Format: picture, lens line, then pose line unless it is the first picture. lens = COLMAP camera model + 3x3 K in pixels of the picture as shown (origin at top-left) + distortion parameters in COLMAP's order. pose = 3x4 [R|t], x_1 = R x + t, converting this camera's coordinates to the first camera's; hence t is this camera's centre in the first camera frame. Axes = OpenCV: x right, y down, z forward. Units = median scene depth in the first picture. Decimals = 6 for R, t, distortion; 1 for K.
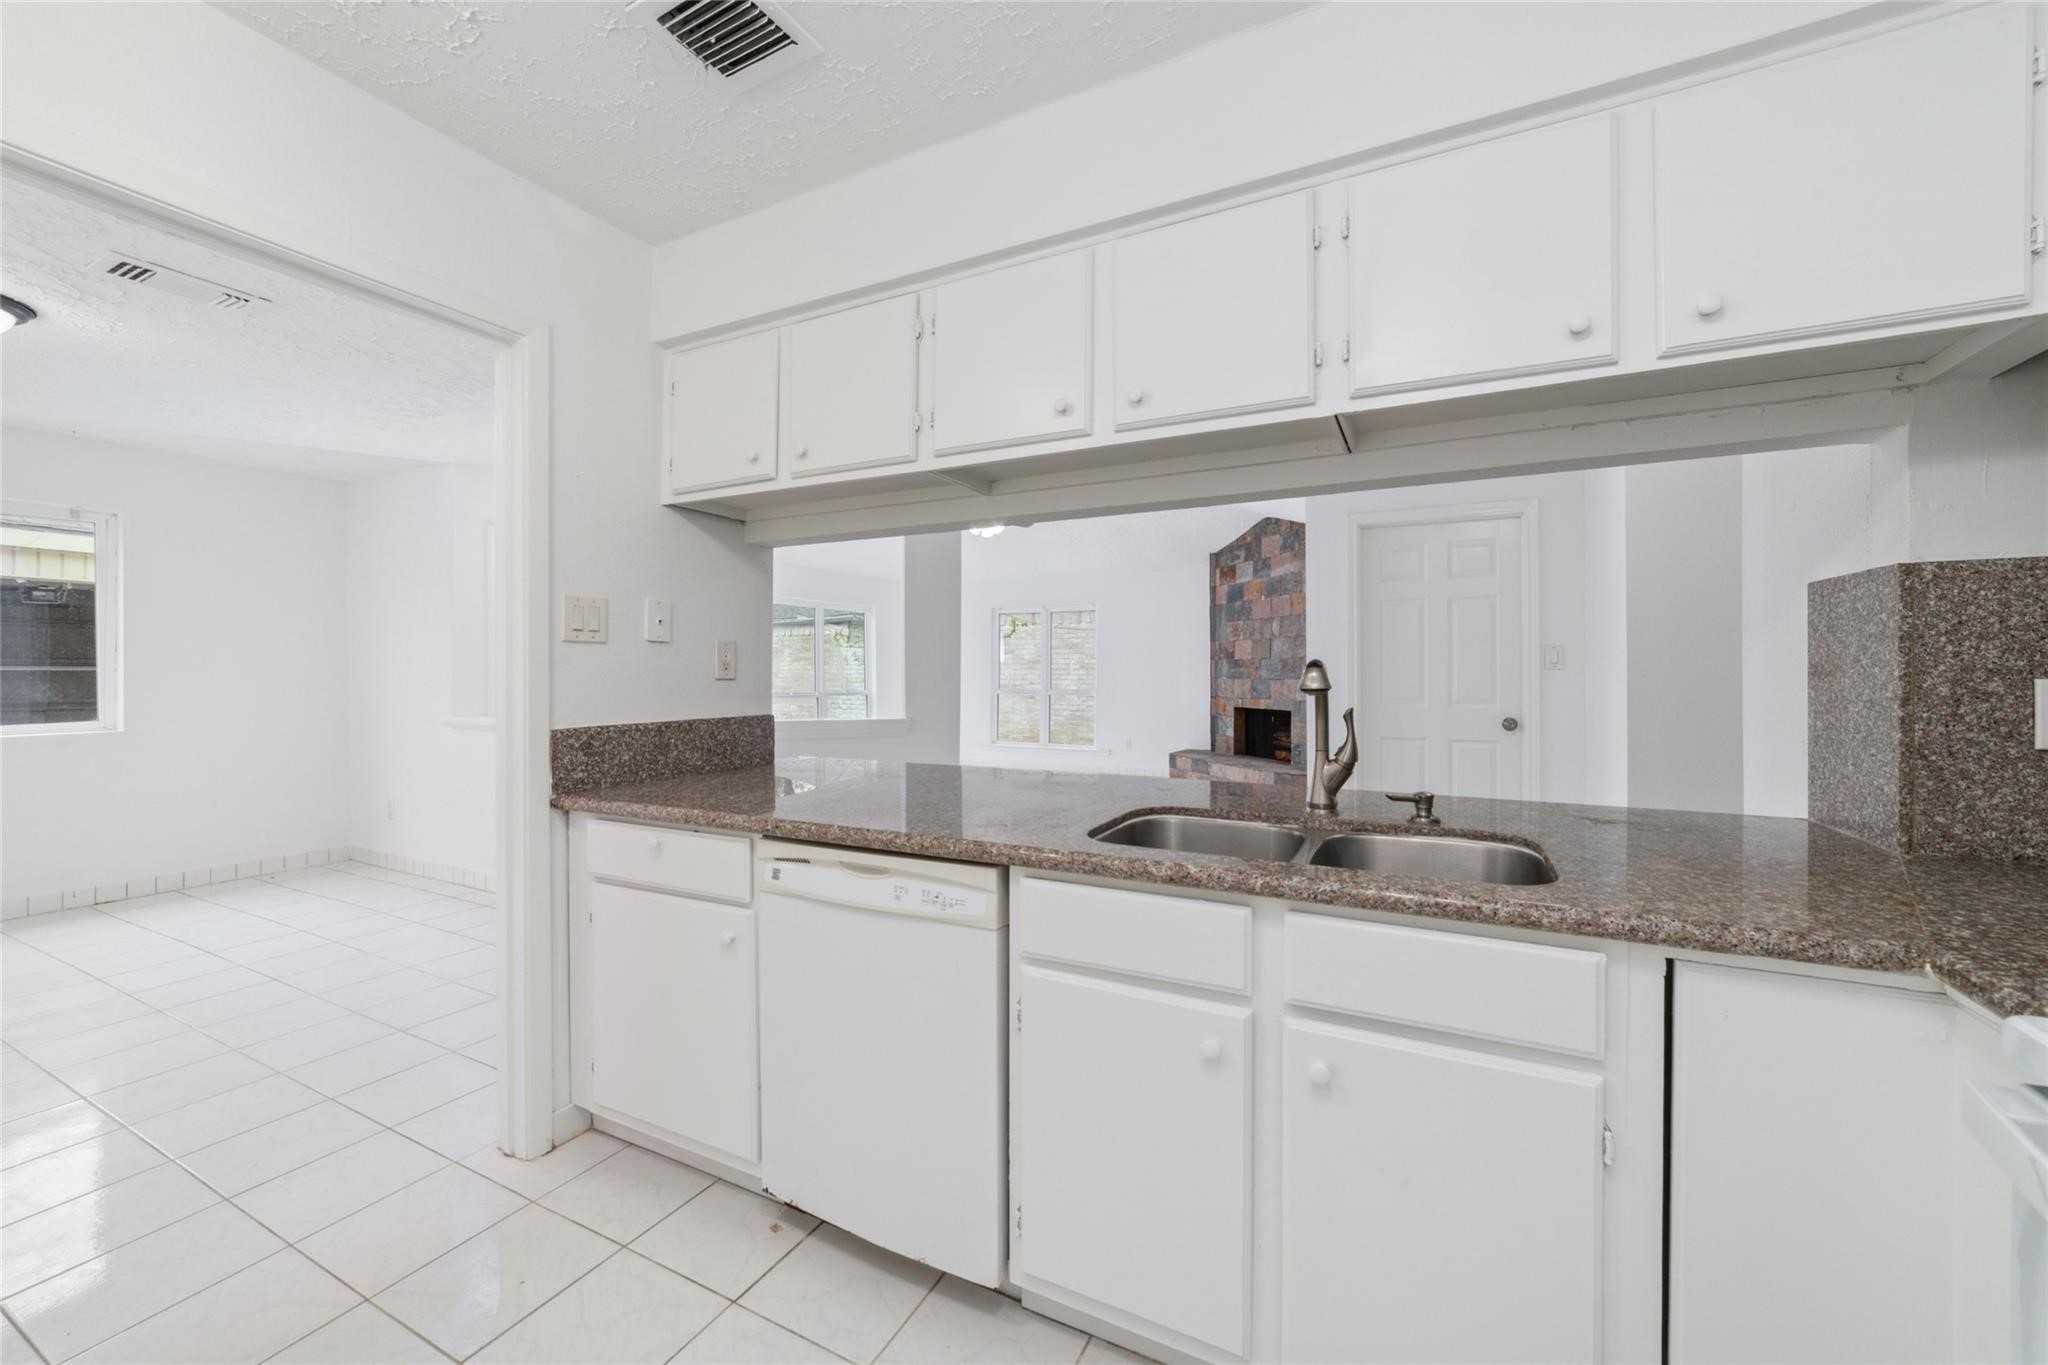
lens RADIAL K [[792.4, 0, 1016.7], [0, 792.4, 667.7], [0, 0, 1]] dist [-0.018519, 0.005934]
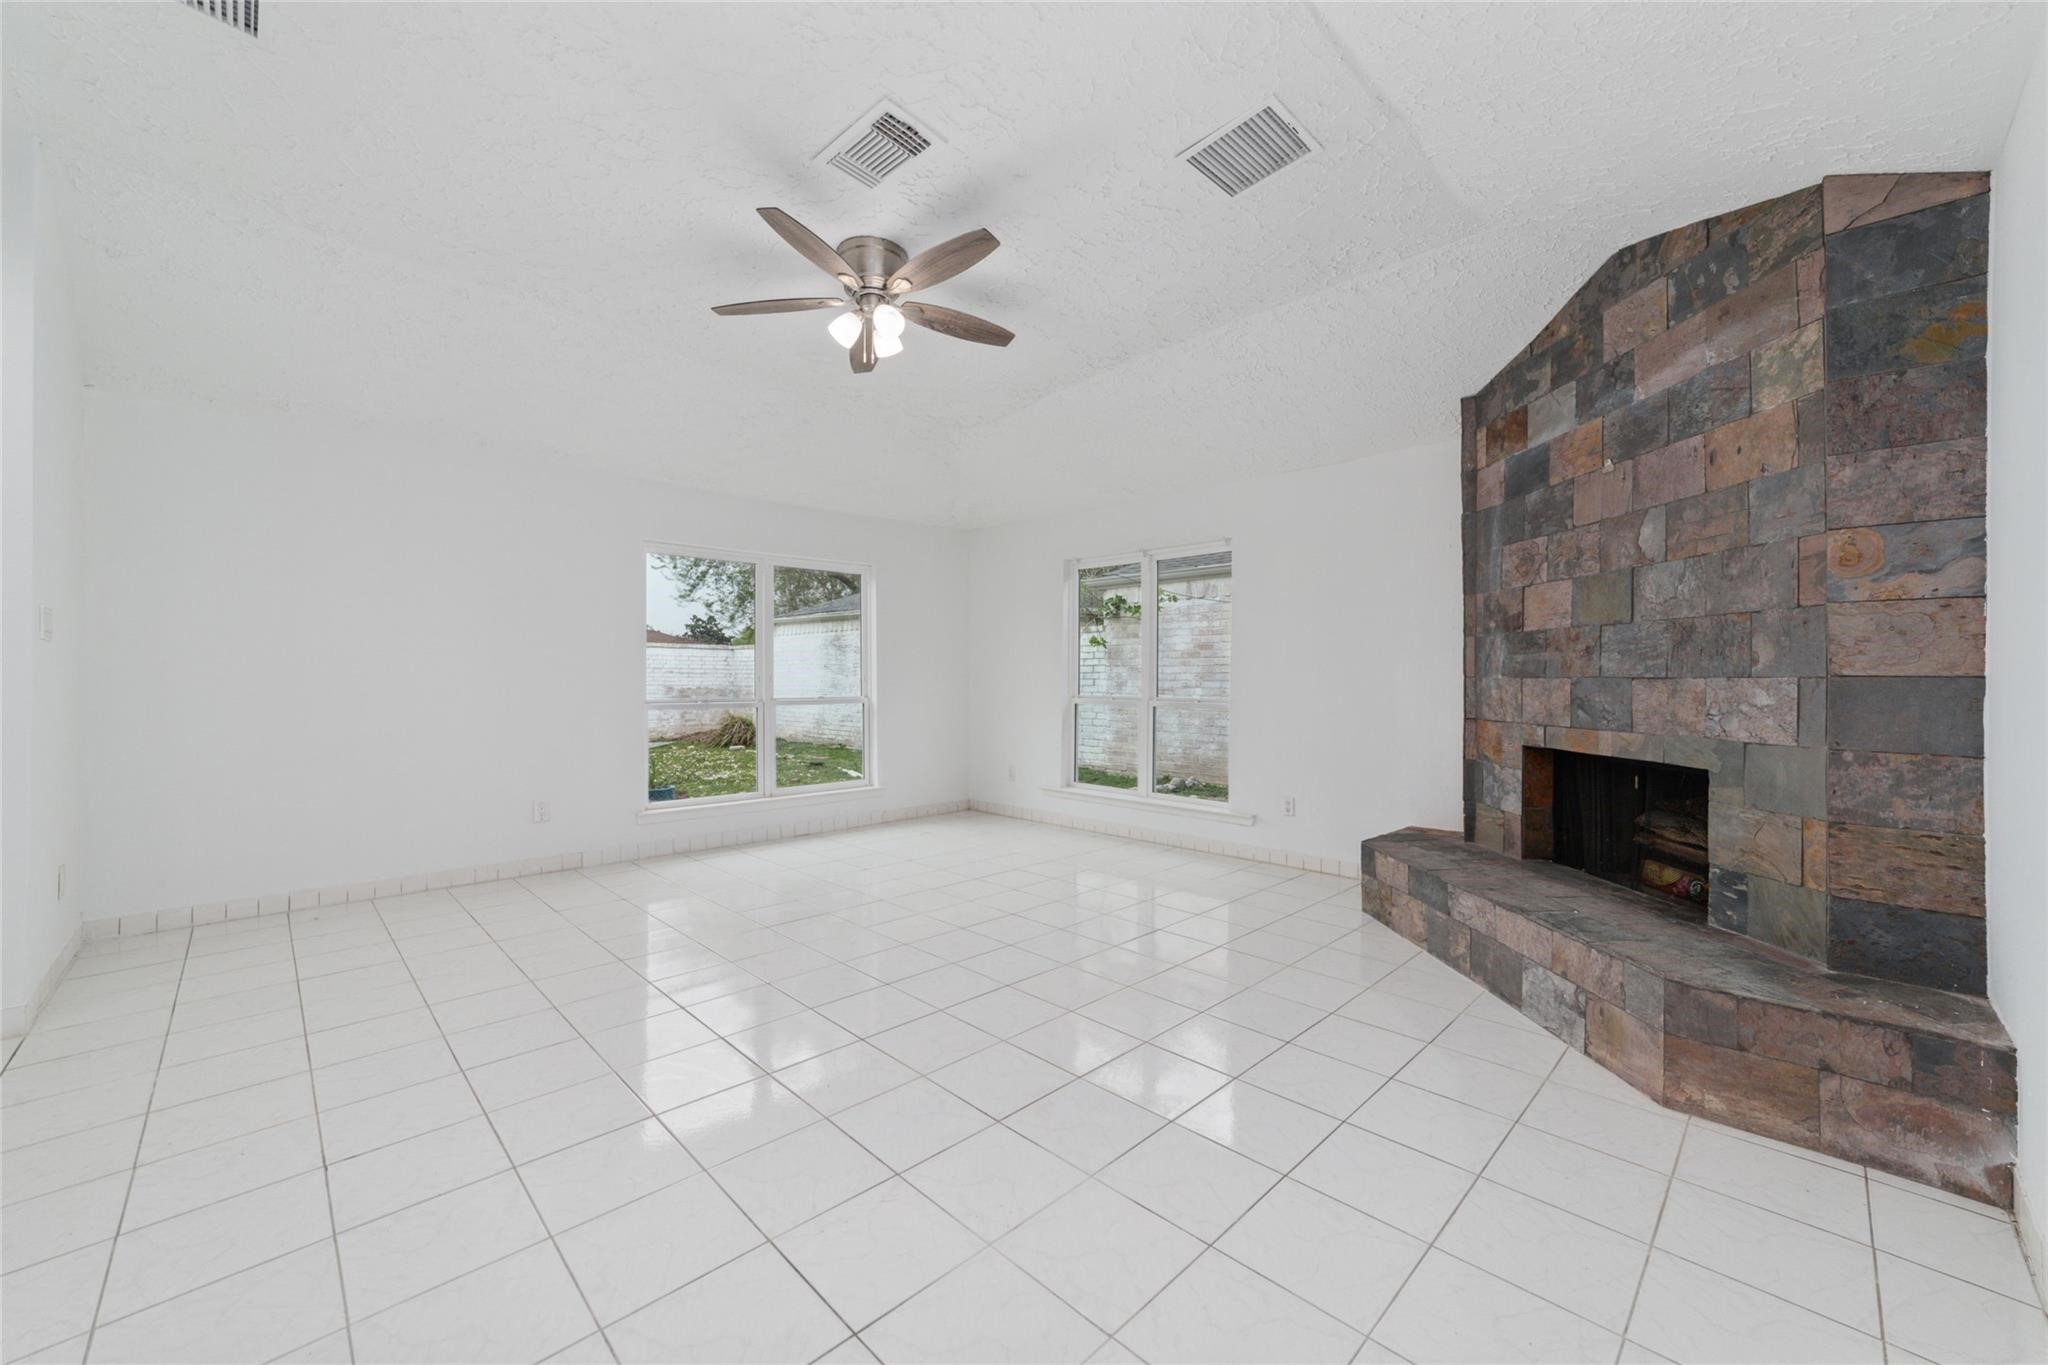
lens RADIAL K [[792.4, 0, 1021.4], [0, 792.4, 670.8], [0, 0, 1]] dist [-0.018519, 0.005934]
pose [[0.952302, 0.000101, -0.305156, 0.152234], [0.000193, 1.000000, 0.000934, 0.010056], [0.305156, -0.000949, 0.952302, 0.534220]]
